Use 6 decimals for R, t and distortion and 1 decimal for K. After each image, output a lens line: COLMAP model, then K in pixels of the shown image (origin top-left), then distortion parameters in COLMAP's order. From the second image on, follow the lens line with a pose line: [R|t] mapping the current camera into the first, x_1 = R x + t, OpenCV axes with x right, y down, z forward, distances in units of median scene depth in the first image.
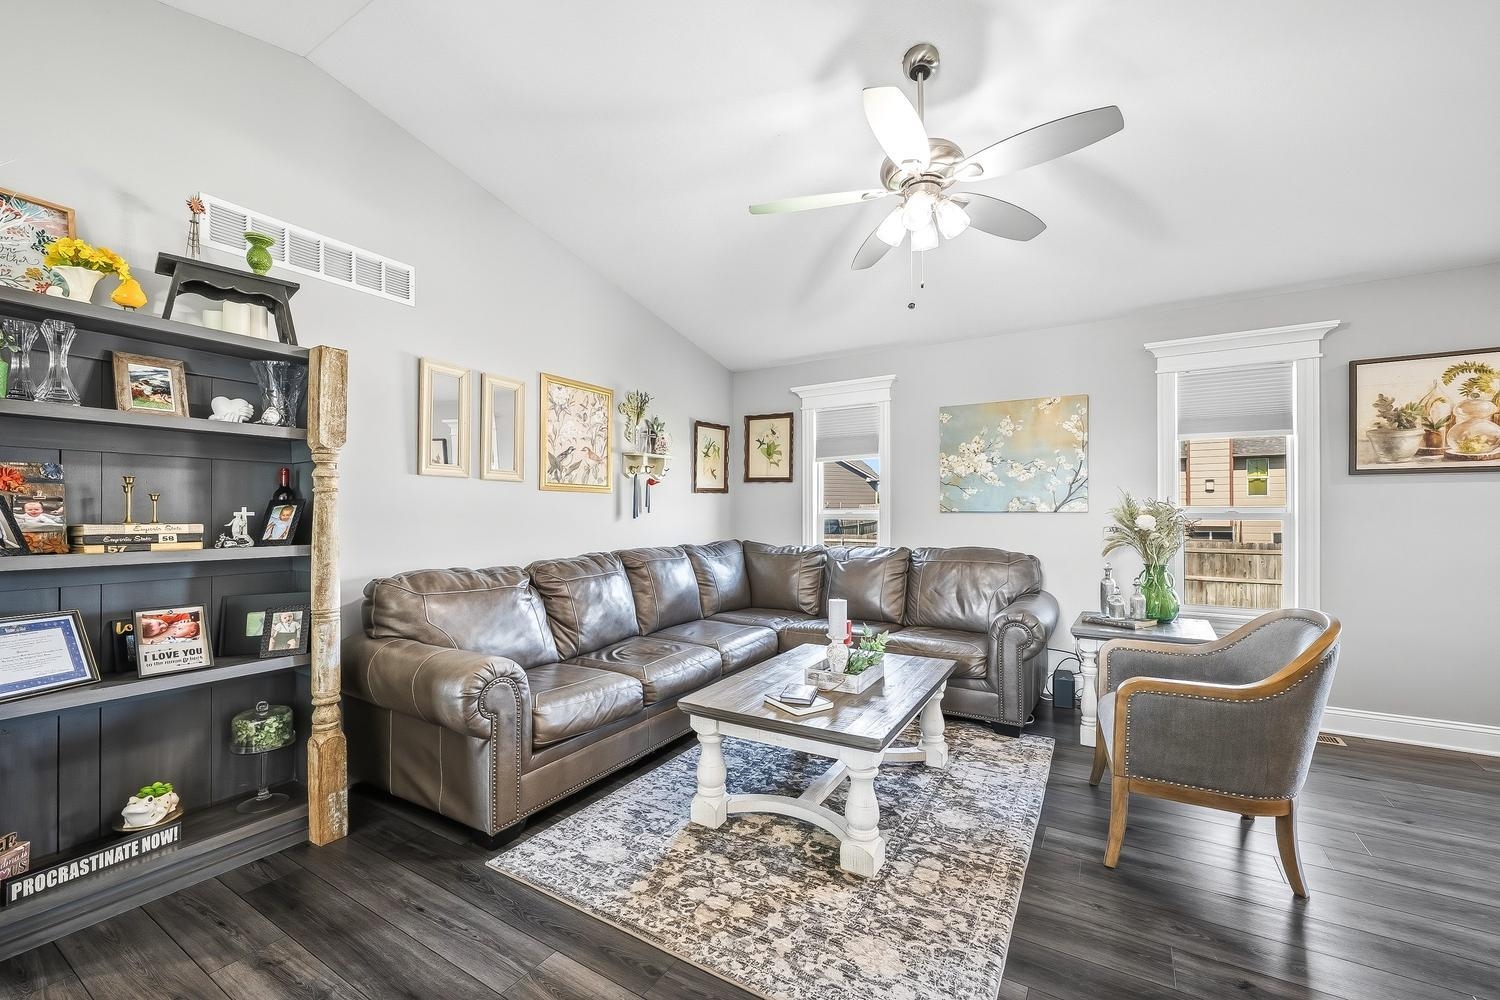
lens RADIAL K [[603.9, 0, 758.4], [0, 603.9, 508.7], [0, 0, 1]] dist [0.002025, -0.000564]
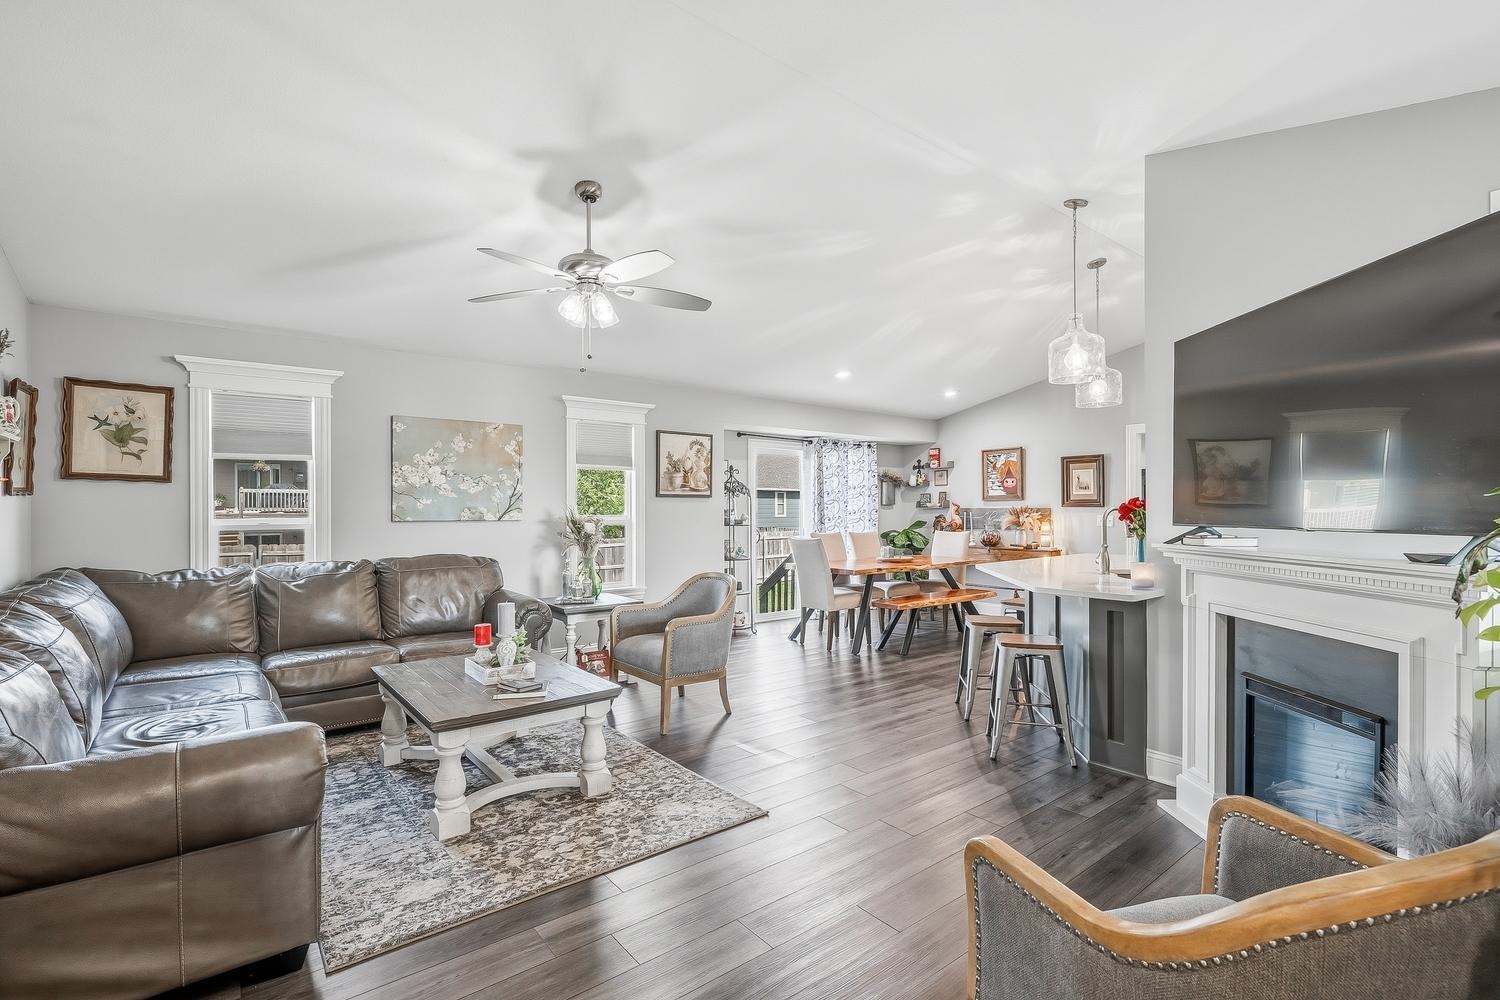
lens RADIAL K [[661.6, 0, 743.5], [0, 661.6, 505.3], [0, 0, 1]] dist [-0.001880, 0.000088]
pose [[0.363519, 0.007346, 0.931558, -0.555799], [-0.003025, 0.999973, -0.006705, -0.017282], [-0.931582, -0.000380, 0.363532, 0.081233]]
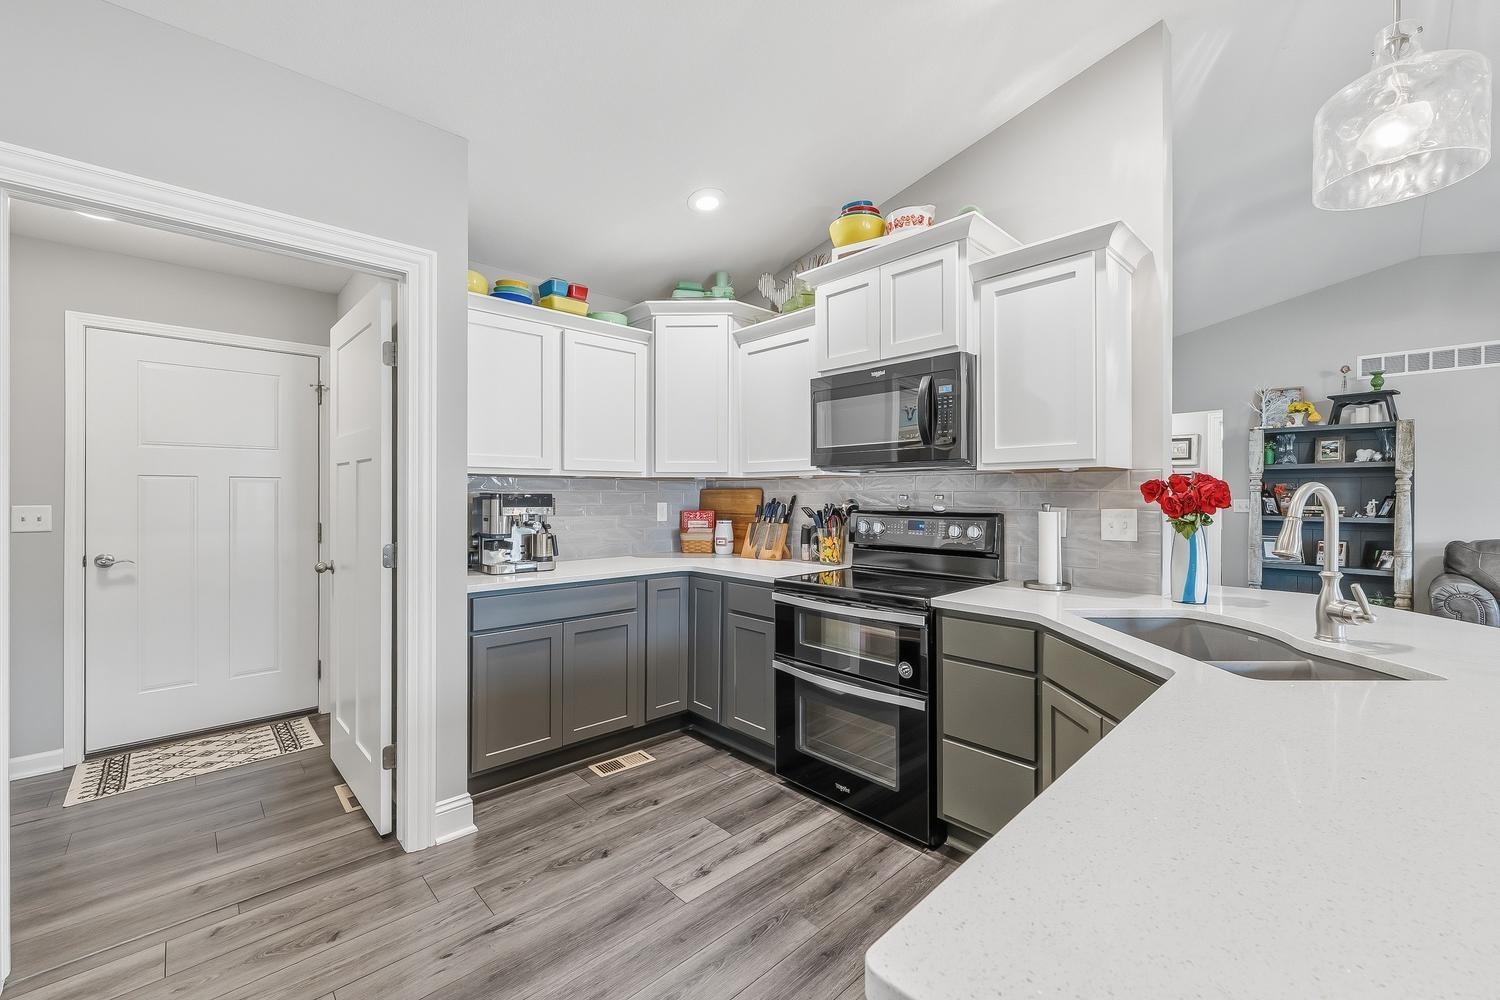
lens RADIAL K [[603.9, 0, 731.4], [0, 603.9, 497.3], [0, 0, 1]] dist [0.002025, -0.000564]
pose [[-0.282252, 0.005220, -0.959326, 1.044273], [0.006273, 0.999974, 0.003595, -0.018274], [0.959320, -0.005003, -0.282277, -0.324567]]
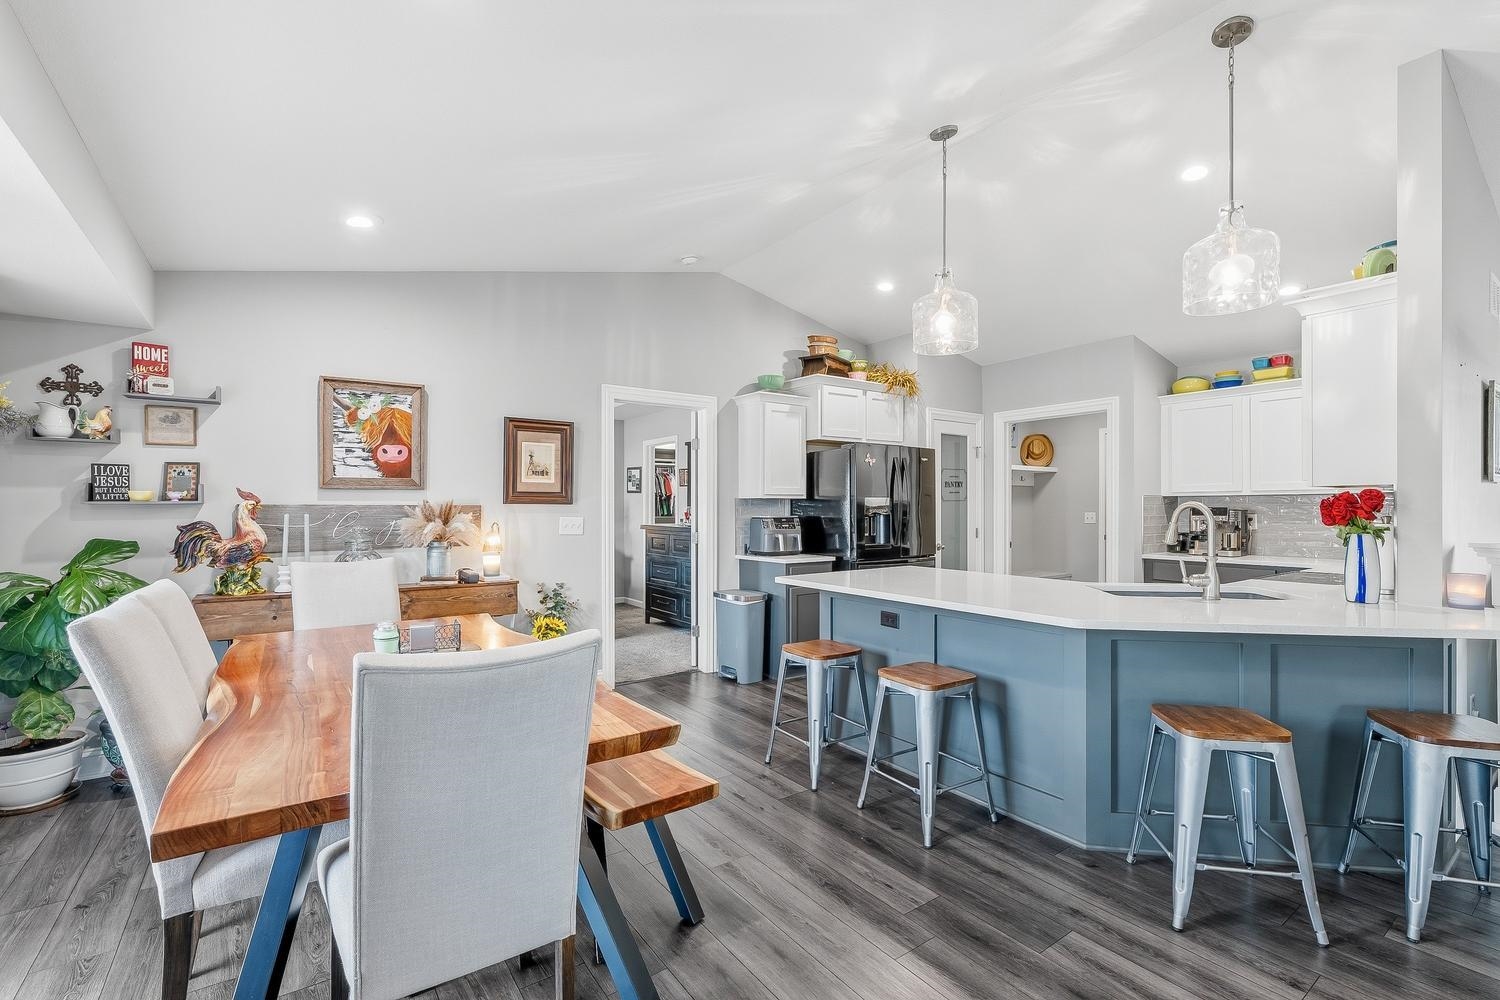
lens RADIAL K [[661.6, 0, 756.7], [0, 661.6, 507.2], [0, 0, 1]] dist [-0.001880, 0.000088]
pose [[-0.917921, 0.005193, 0.396729, 0.725303], [0.001765, 0.999958, -0.009005, -0.011825], [-0.396760, -0.007565, -0.917891, 0.749555]]
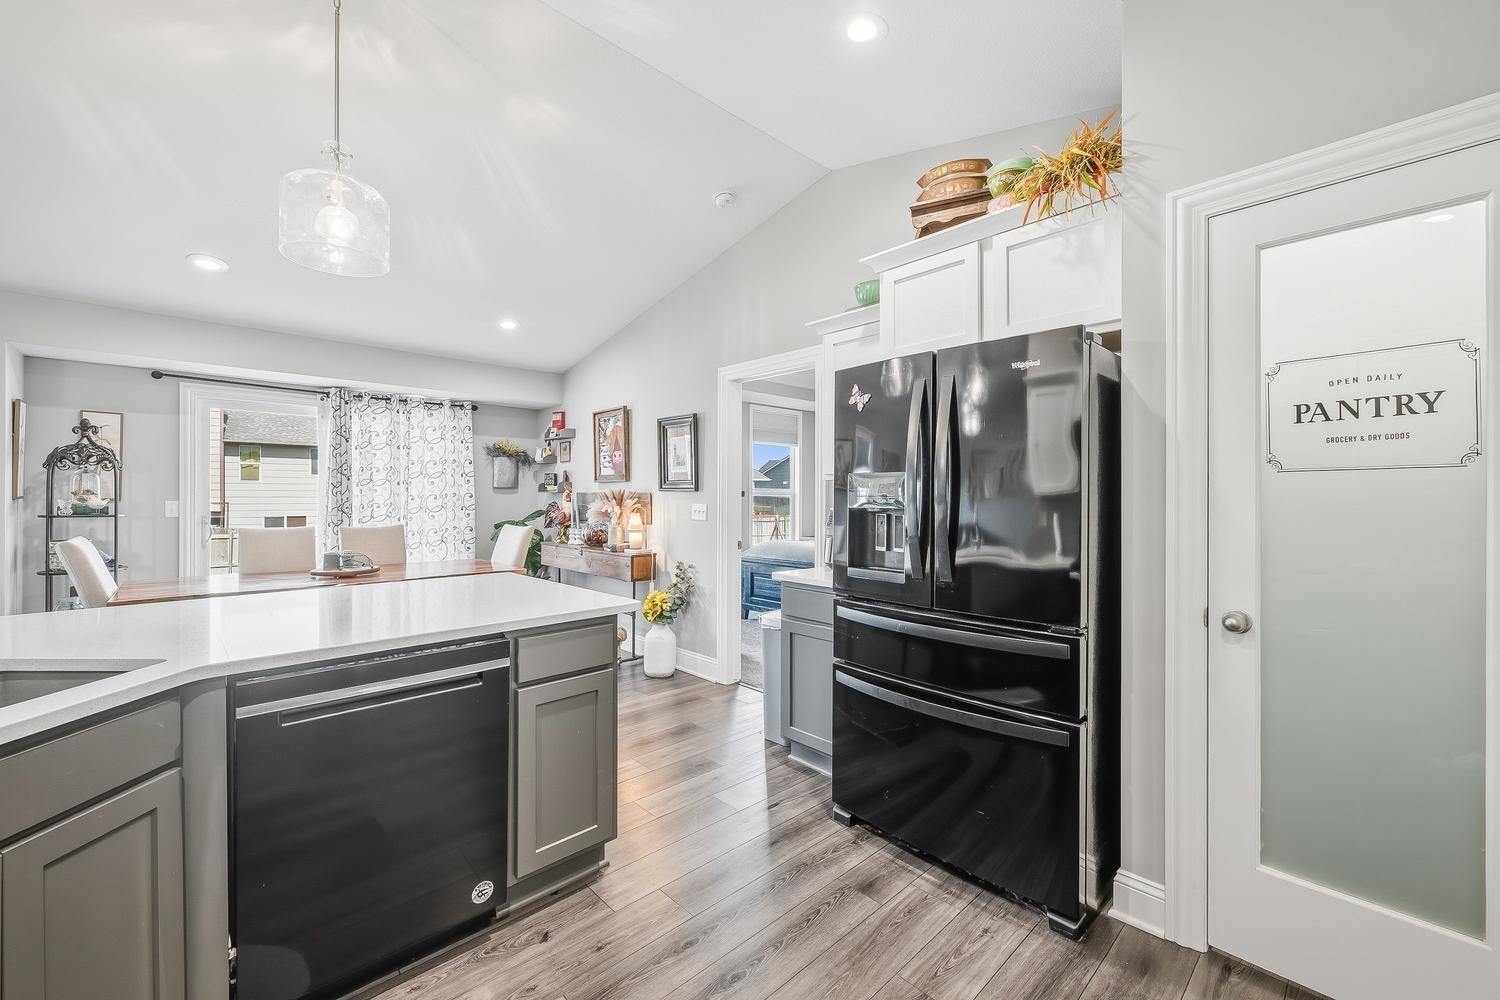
lens RADIAL K [[603.9, 0, 734.4], [0, 603.9, 495.0], [0, 0, 1]] dist [0.002025, -0.000564]
pose [[0.288830, 0.006582, 0.957358, 0.443168], [-0.010144, 0.999941, -0.003814, -0.017766], [-0.957327, -0.008610, 0.288880, -0.561613]]
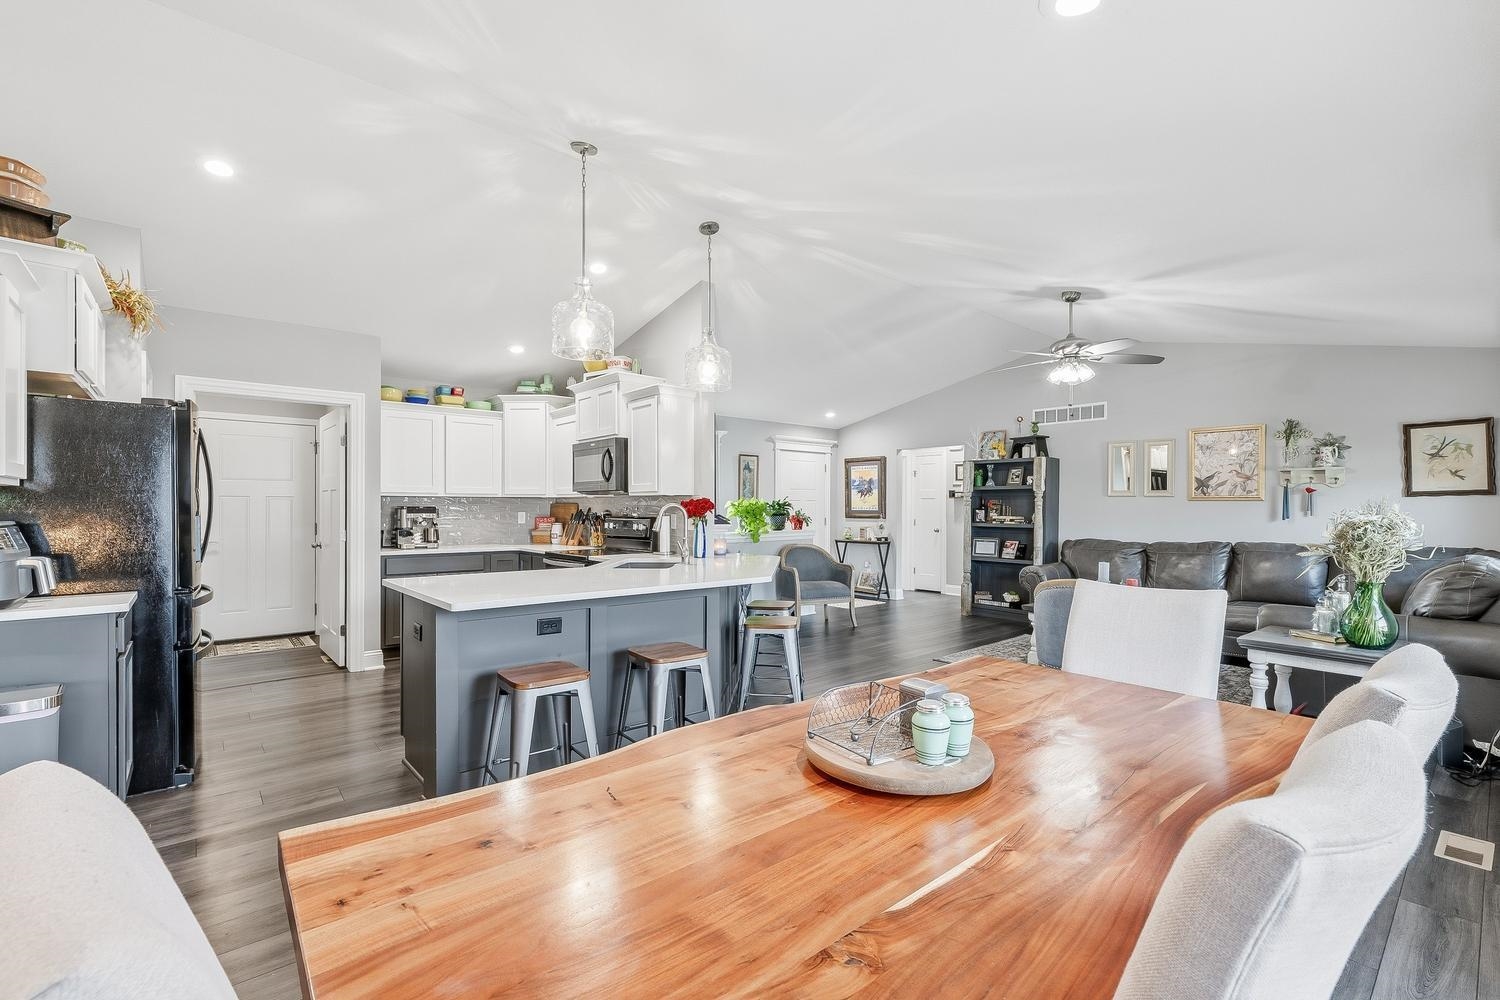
lens RADIAL K [[661.6, 0, 736.6], [0, 661.6, 510.4], [0, 0, 1]] dist [-0.001880, 0.000088]
pose [[-0.327909, 0.005444, -0.944694, 1.580169], [0.004346, 0.999982, 0.004254, -0.016155], [0.944699, -0.002711, -0.327926, 0.380393]]
